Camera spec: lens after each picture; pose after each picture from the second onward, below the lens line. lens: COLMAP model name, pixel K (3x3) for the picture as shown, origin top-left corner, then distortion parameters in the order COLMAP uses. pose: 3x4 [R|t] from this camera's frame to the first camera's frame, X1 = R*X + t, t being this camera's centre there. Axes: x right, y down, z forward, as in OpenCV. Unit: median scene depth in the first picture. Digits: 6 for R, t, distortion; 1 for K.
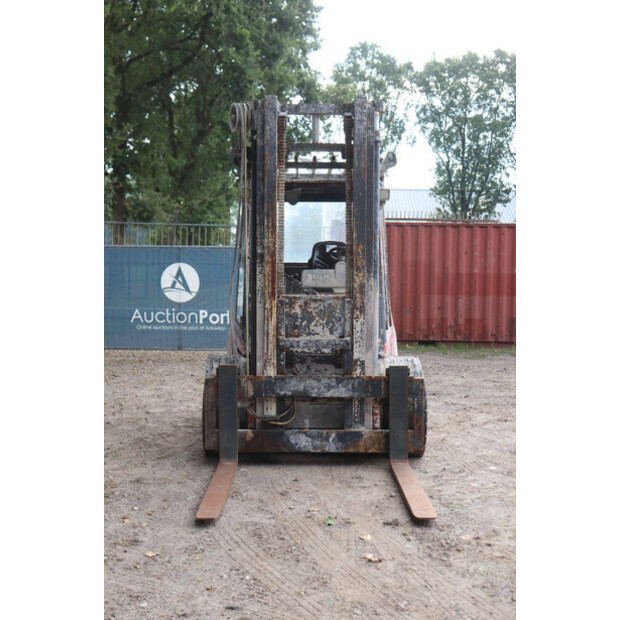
lens RADIAL K [[835.4, 0, 310.0], [0, 835.4, 310.0], [0, 0, 1]] dist [0.046350, 0.022621]
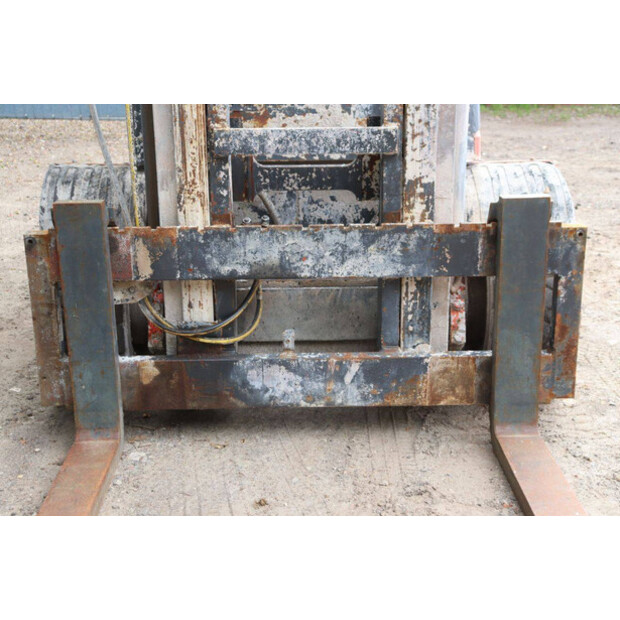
lens RADIAL K [[980.5, 0, 310.0], [0, 980.5, 310.0], [0, 0, 1]] dist [0.142183, 0.045287]
pose [[0.999870, -0.015279, 0.005208, 0.003959], [0.013477, 0.967715, 0.251688, 0.001129], [-0.008886, -0.251585, 0.967794, 0.540241]]
